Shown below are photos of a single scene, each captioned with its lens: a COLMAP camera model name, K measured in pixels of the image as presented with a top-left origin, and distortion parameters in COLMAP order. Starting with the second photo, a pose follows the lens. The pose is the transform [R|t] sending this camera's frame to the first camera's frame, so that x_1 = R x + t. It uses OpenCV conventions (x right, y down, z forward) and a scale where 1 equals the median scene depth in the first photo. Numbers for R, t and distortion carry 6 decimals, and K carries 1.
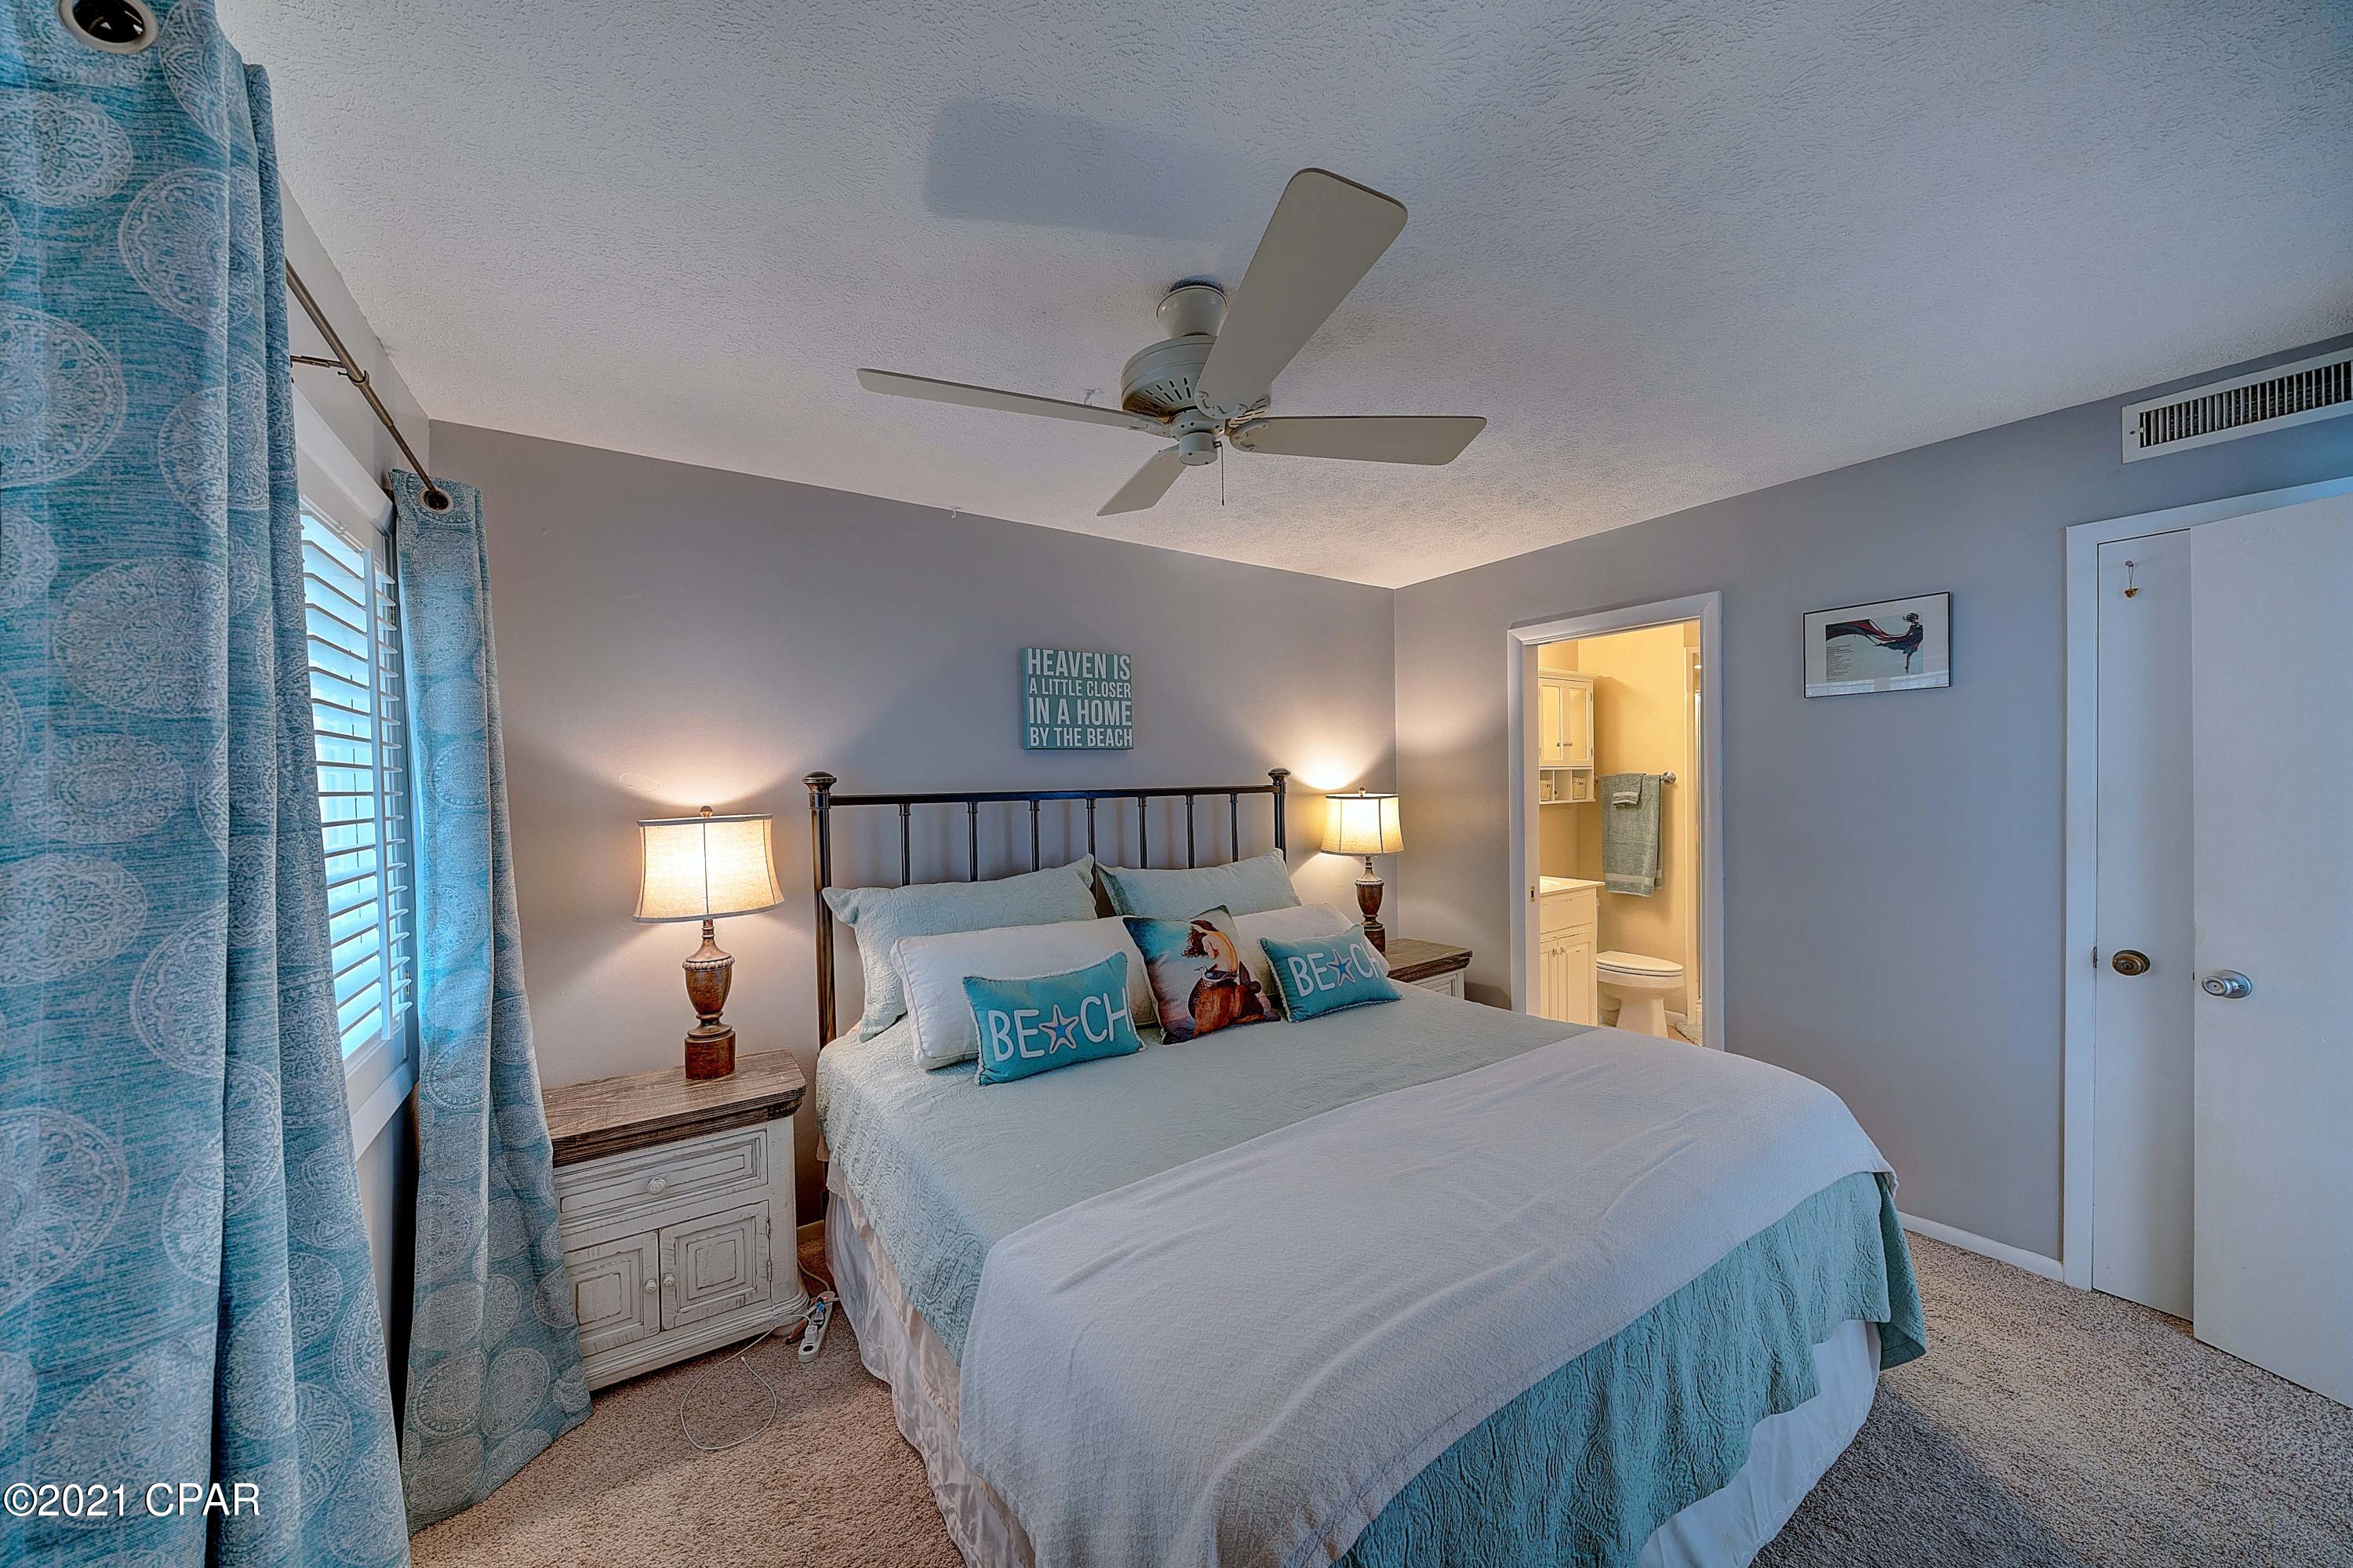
lens RADIAL K [[807.9, 0, 1171.2], [0, 807.9, 796.0], [0, 0, 1]] dist [-0.003117, -0.000052]
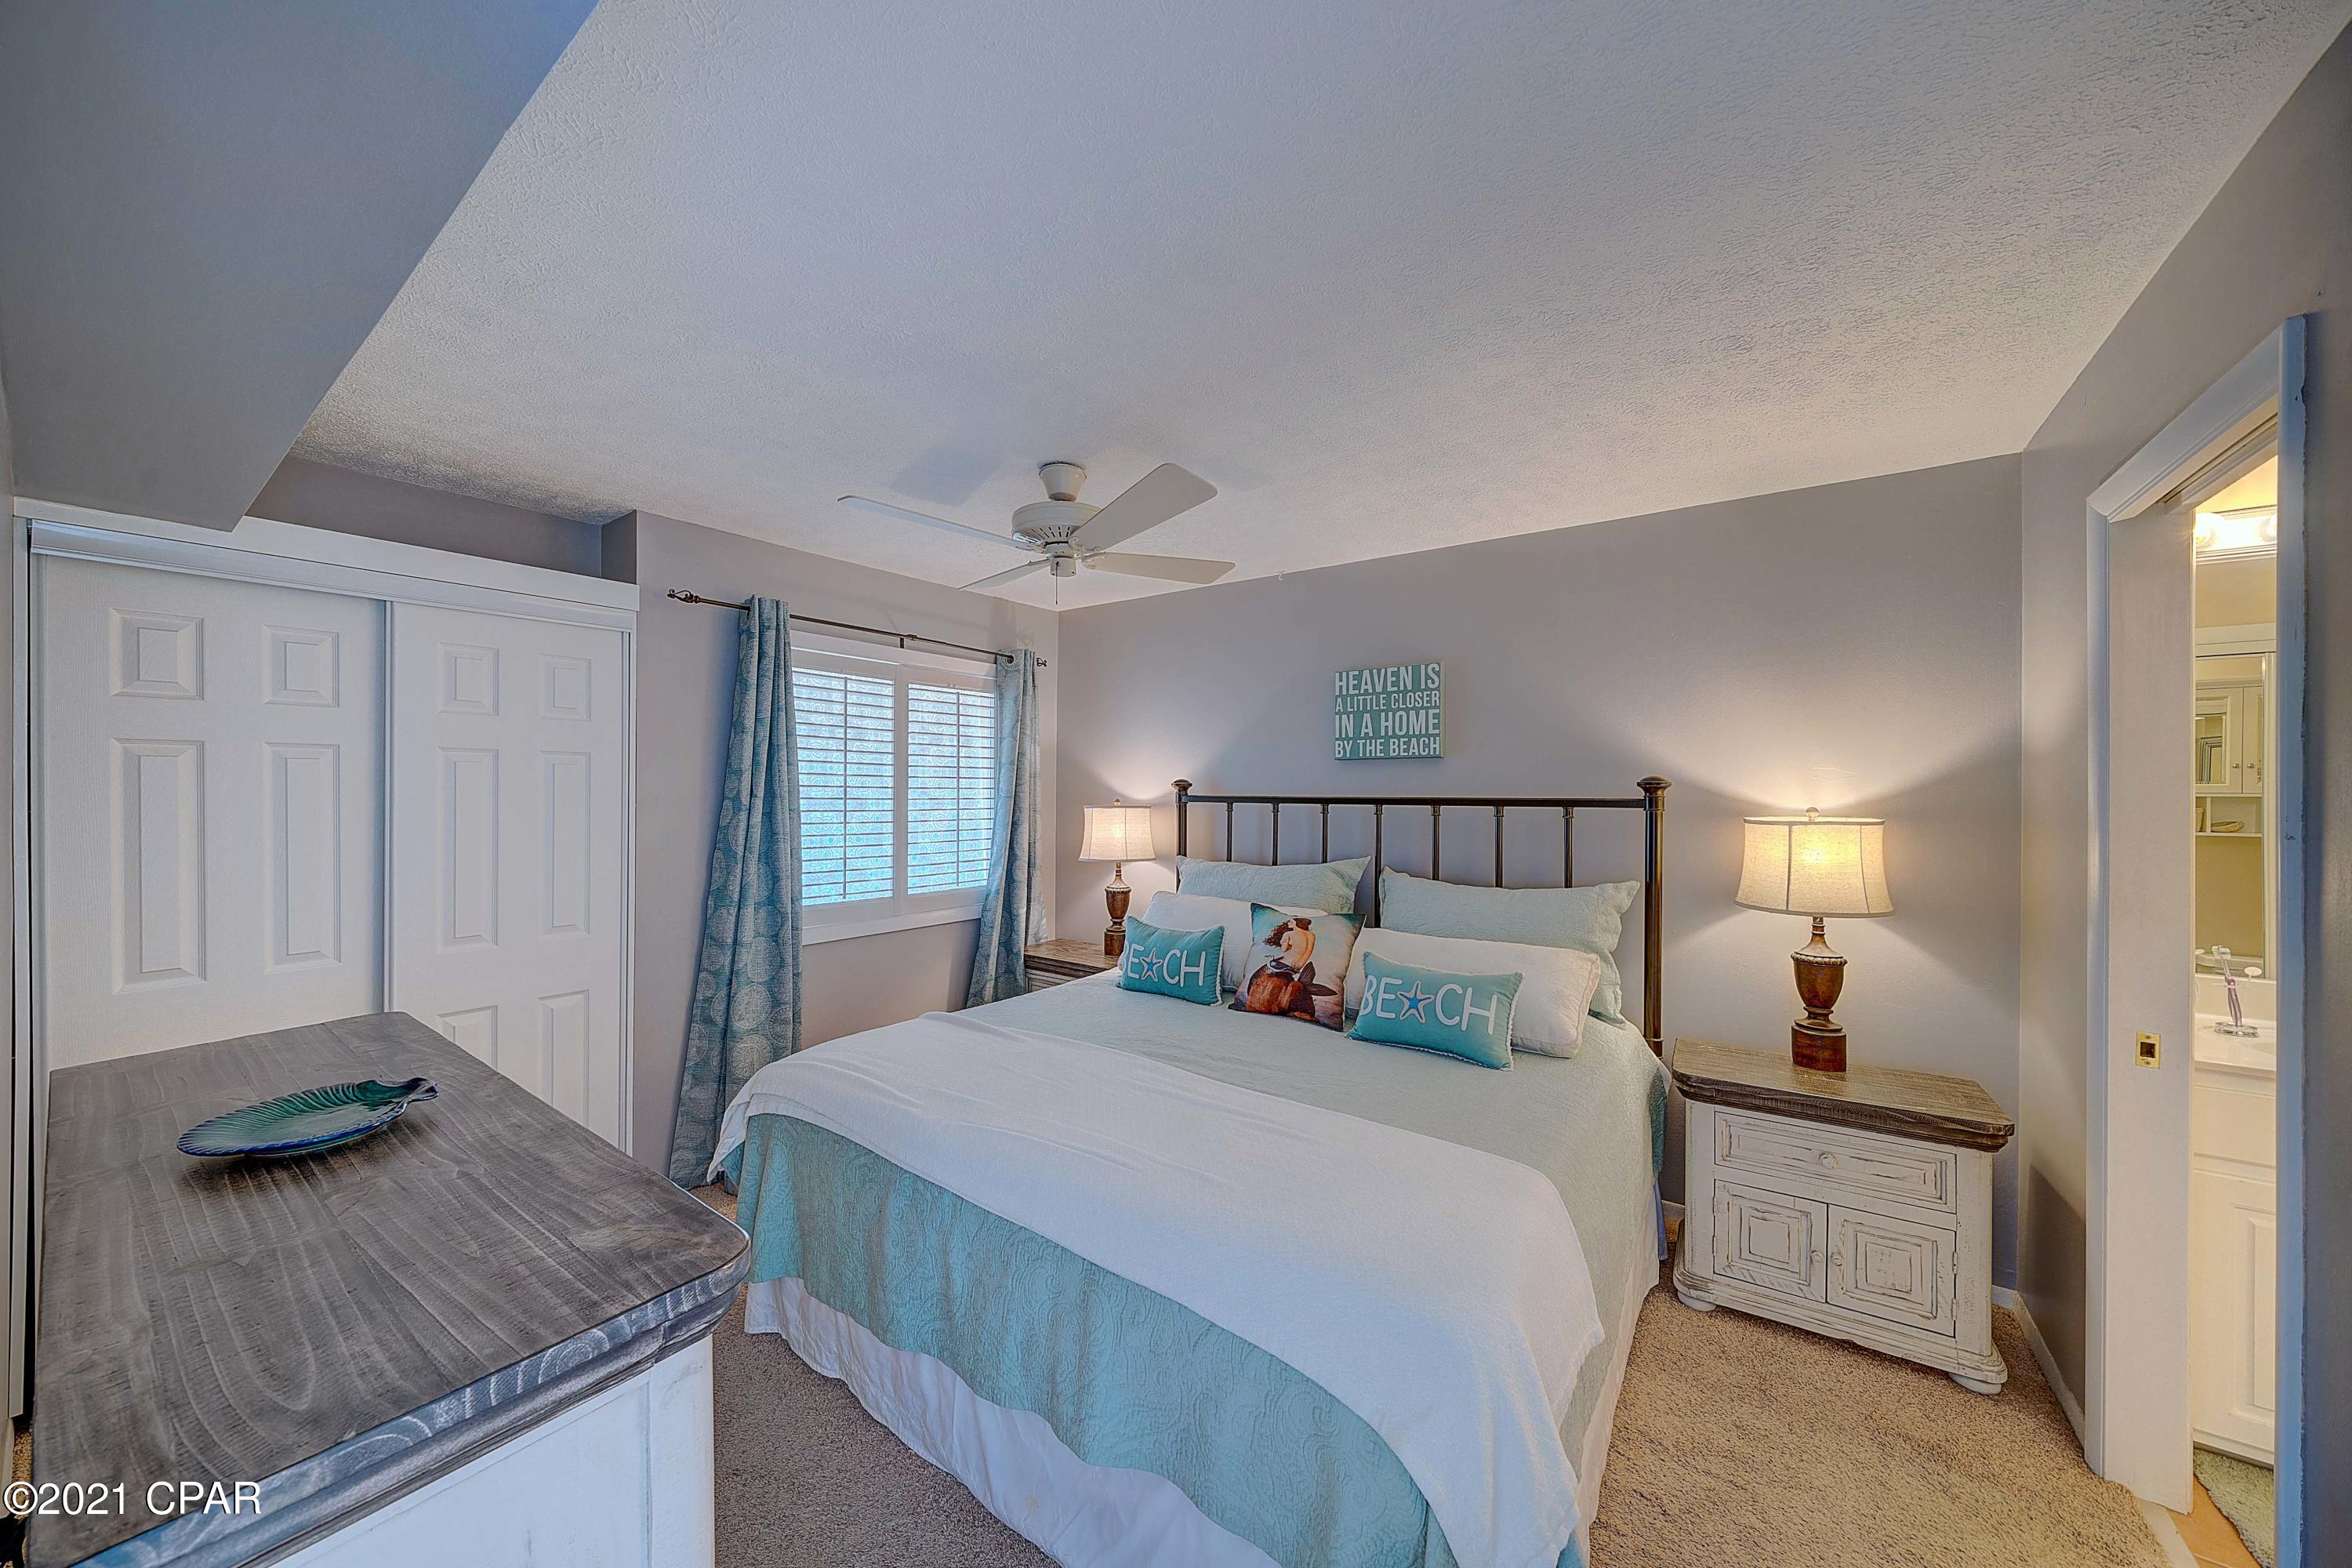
lens RADIAL K [[818.2, 0, 1157.8], [0, 818.2, 787.7], [0, 0, 1]] dist [-0.002315, -0.000001]
pose [[0.344567, 0.018926, -0.938571, 0.809517], [-0.024762, 0.999632, 0.011067, -0.024333], [0.938435, 0.019428, 0.344909, 0.347865]]
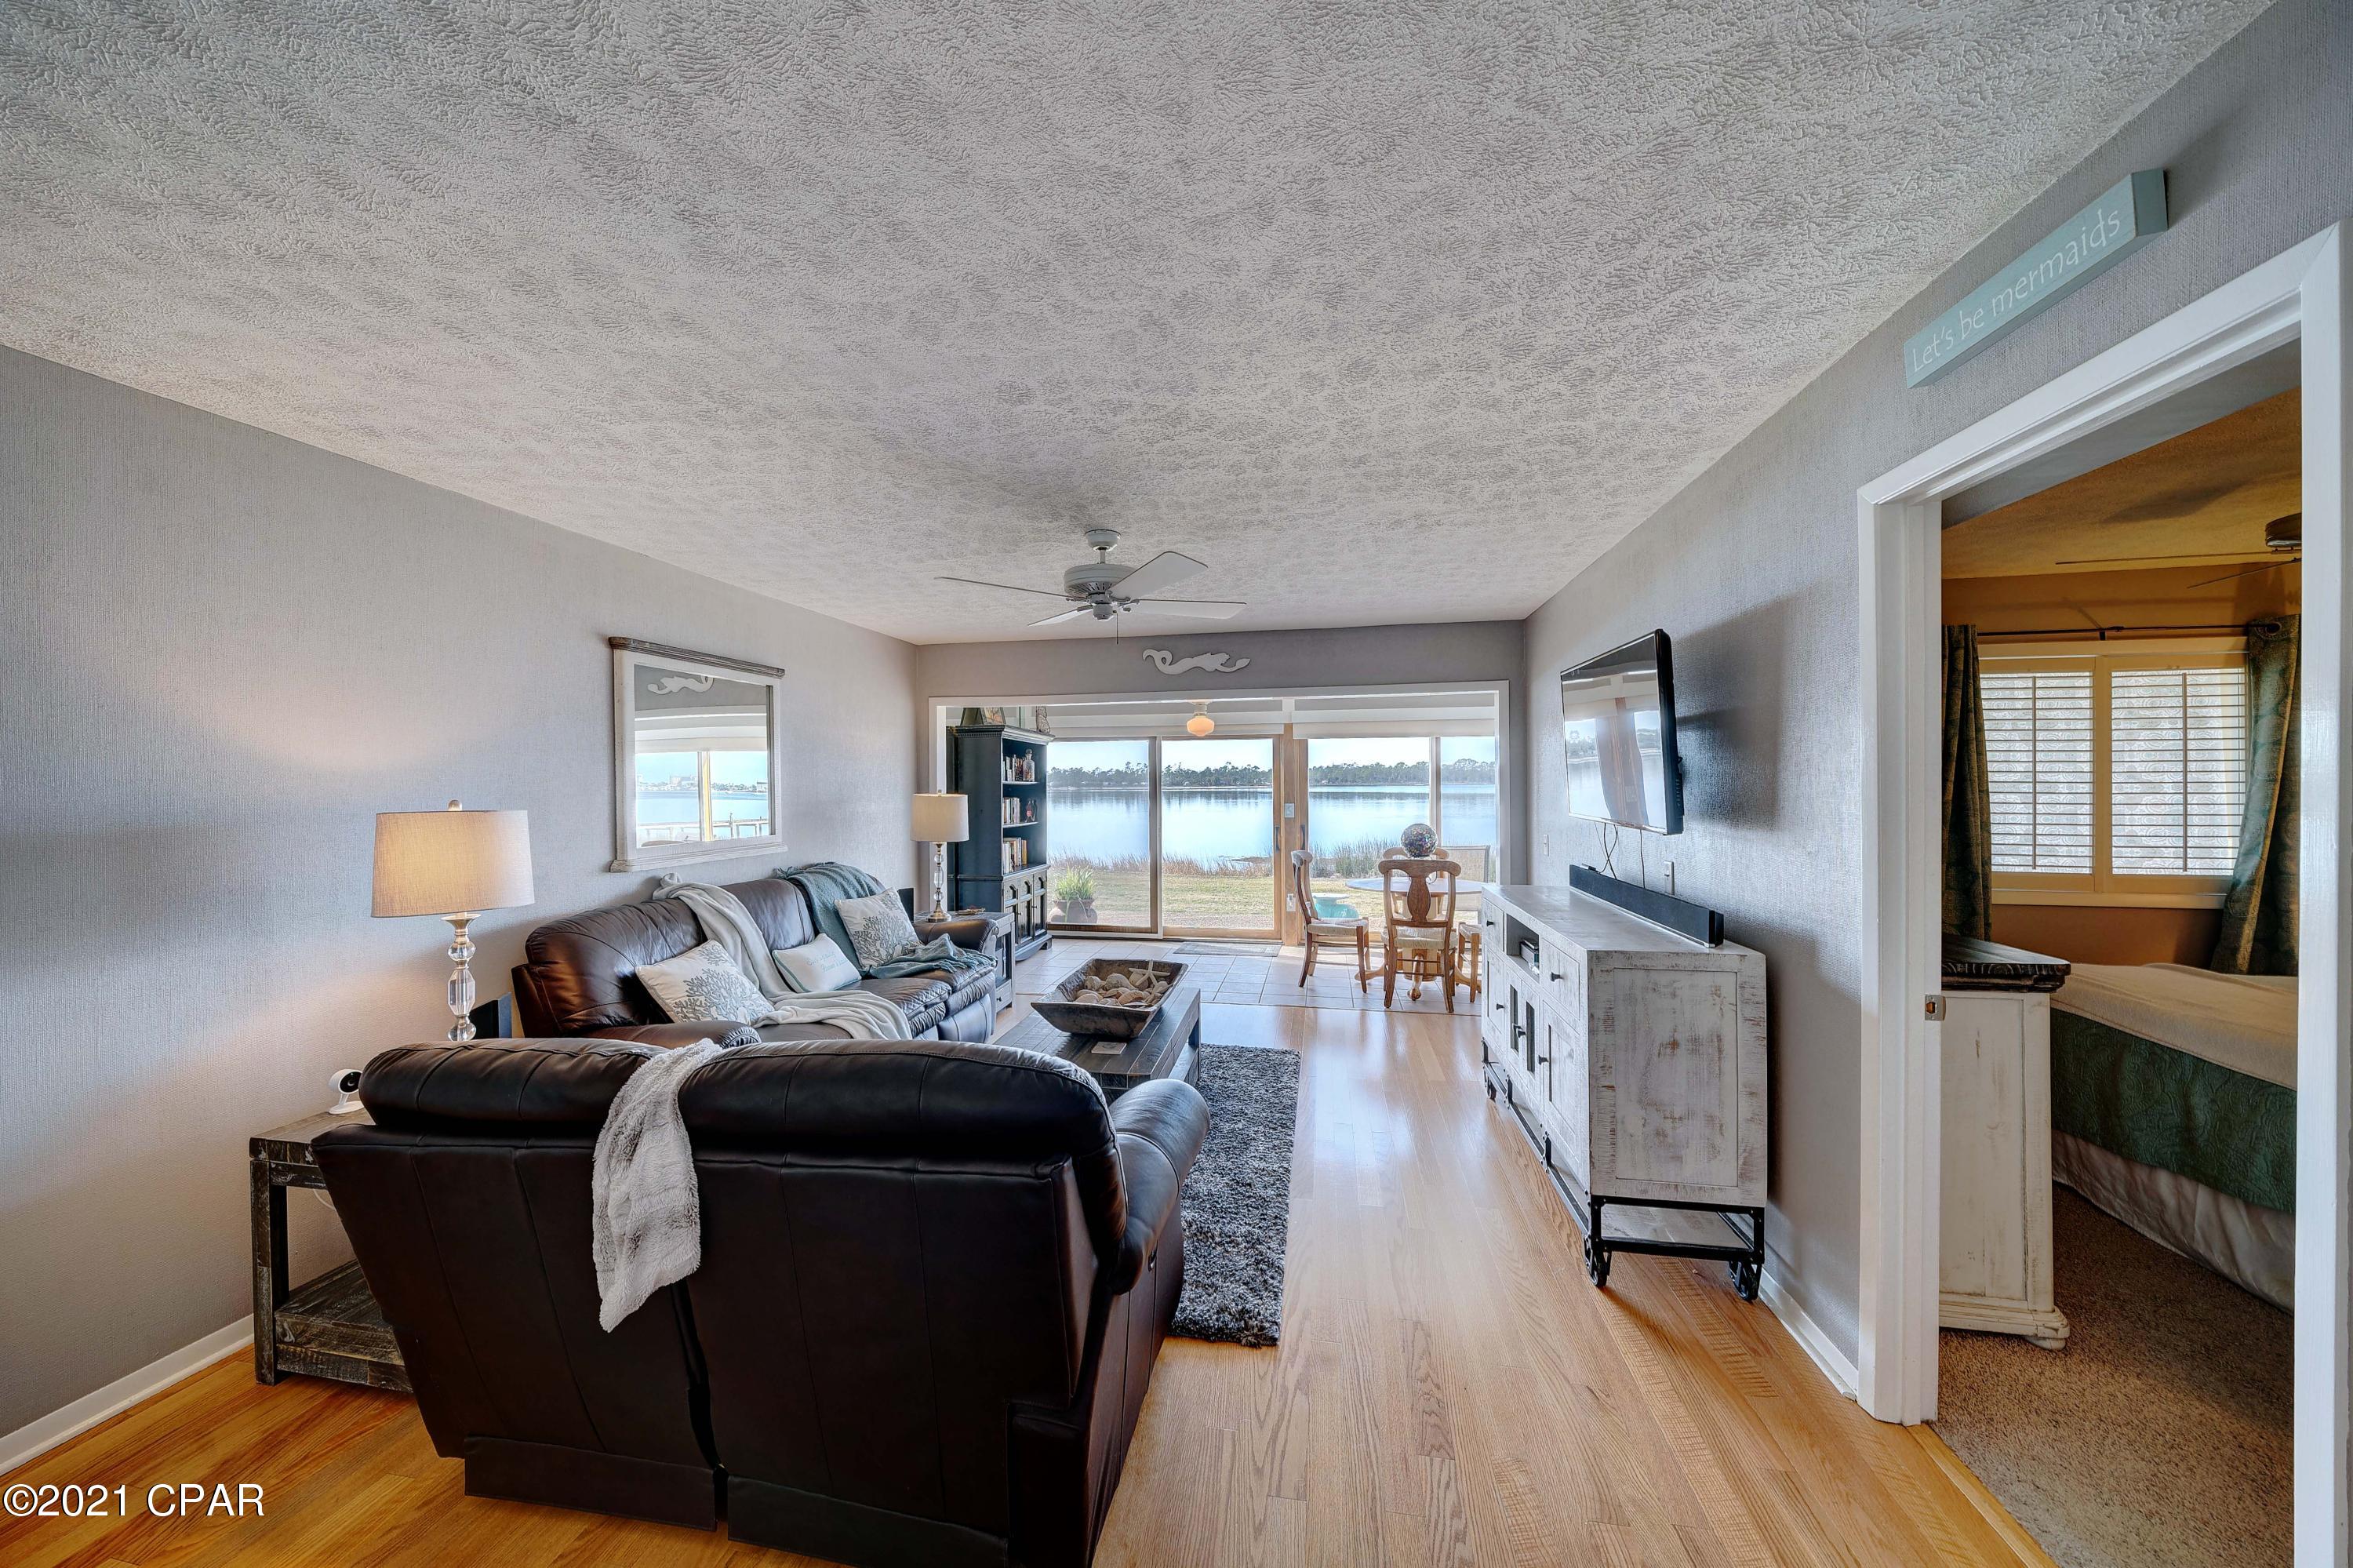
lens RADIAL K [[818.6, 0, 1158.3], [0, 818.6, 787.7], [0, 0, 1]] dist [-0.002315, -0.000001]
pose [[-0.700330, 0.030085, -0.713185, 1.476246], [0.011150, 0.999451, 0.031212, -0.033419], [0.713732, 0.013907, -0.700280, 0.251335]]
